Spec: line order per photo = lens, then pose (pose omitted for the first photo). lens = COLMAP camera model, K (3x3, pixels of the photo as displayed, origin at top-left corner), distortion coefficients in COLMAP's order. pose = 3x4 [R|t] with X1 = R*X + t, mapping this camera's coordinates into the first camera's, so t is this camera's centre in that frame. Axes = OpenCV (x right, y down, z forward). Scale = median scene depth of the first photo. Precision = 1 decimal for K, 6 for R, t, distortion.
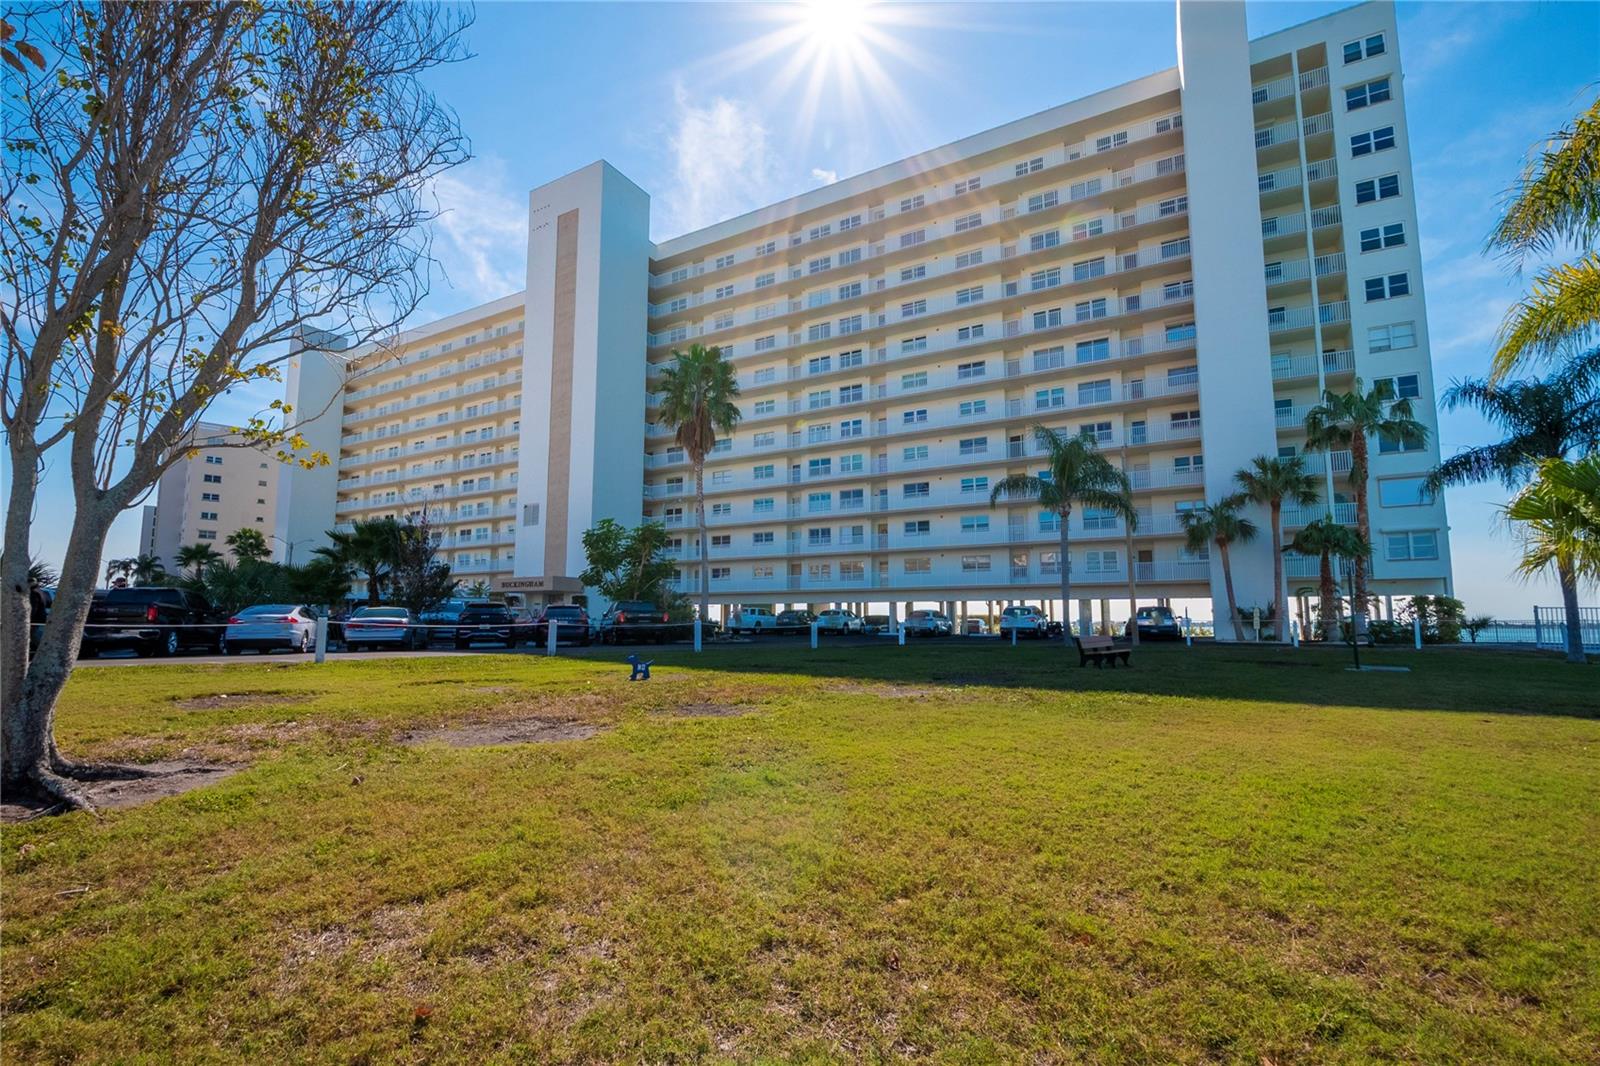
lens RADIAL K [[706.3, 0, 797.1], [0, 706.3, 536.0], [0, 0, 1]] dist [0.004117, 0.000278]
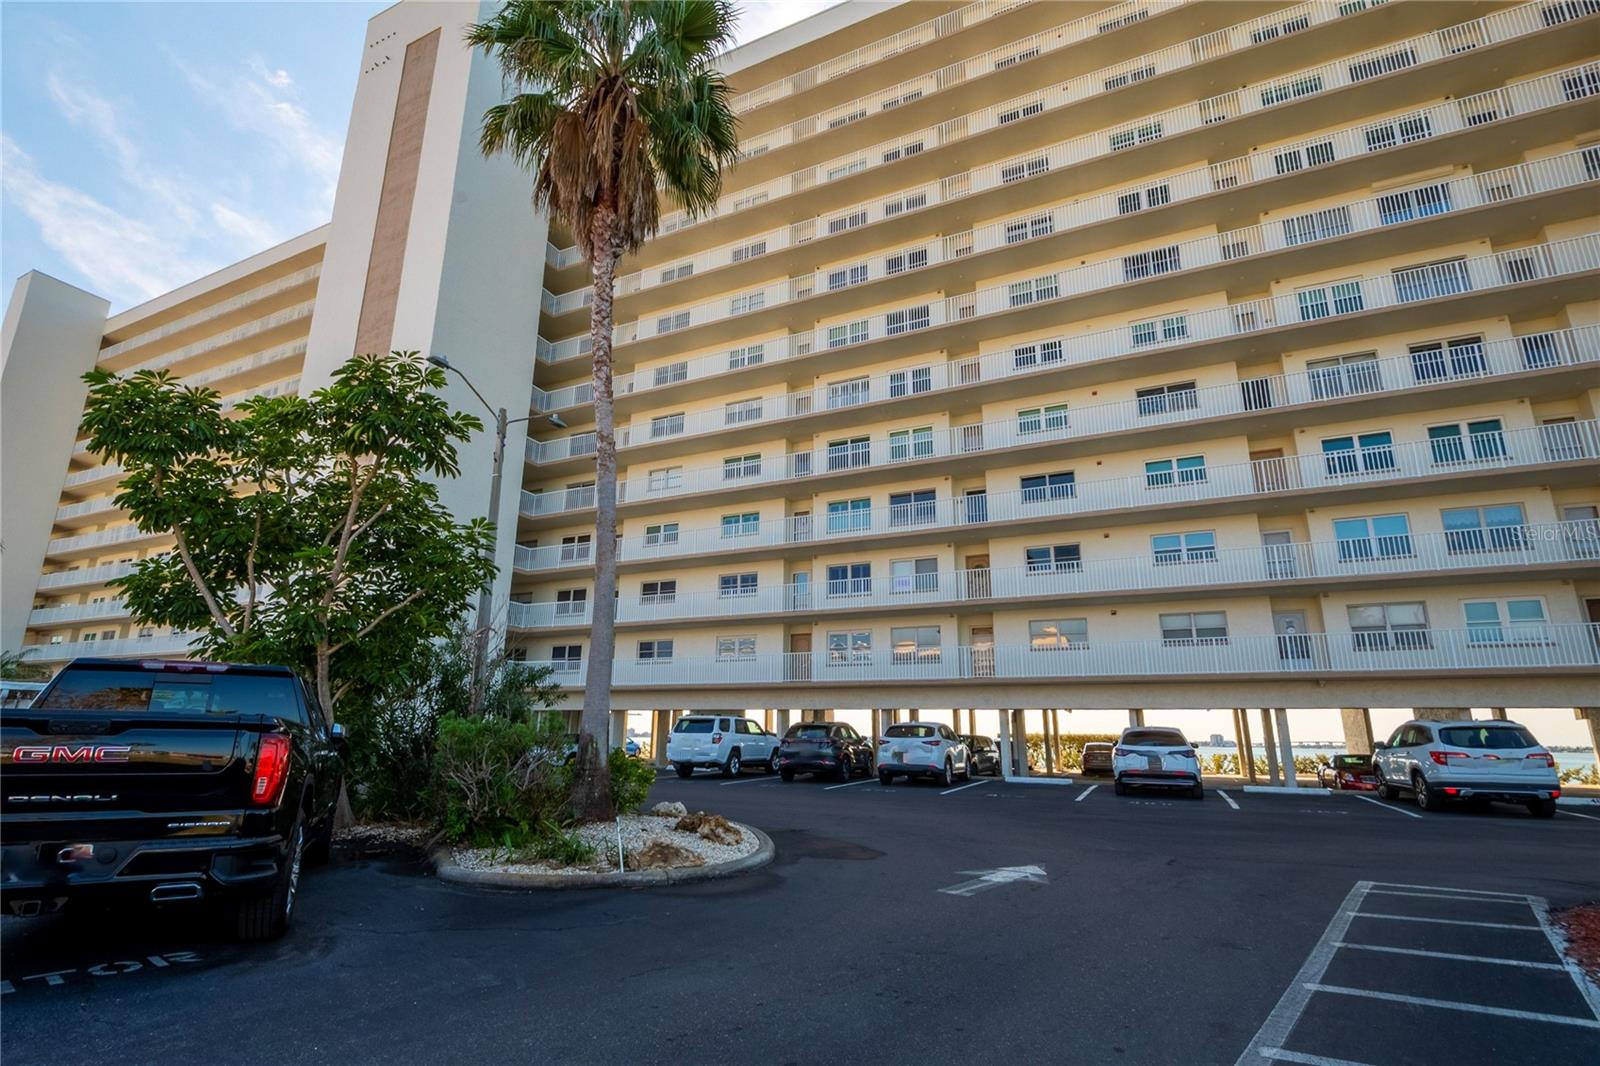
lens RADIAL K [[706.3, 0, 806.8], [0, 706.3, 564.0], [0, 0, 1]] dist [0.004117, 0.000278]
pose [[0.998389, 0.024323, 0.051255, -0.024898], [-0.018420, 0.993465, -0.112640, 0.047533], [-0.053660, 0.111515, 0.992313, 0.484236]]
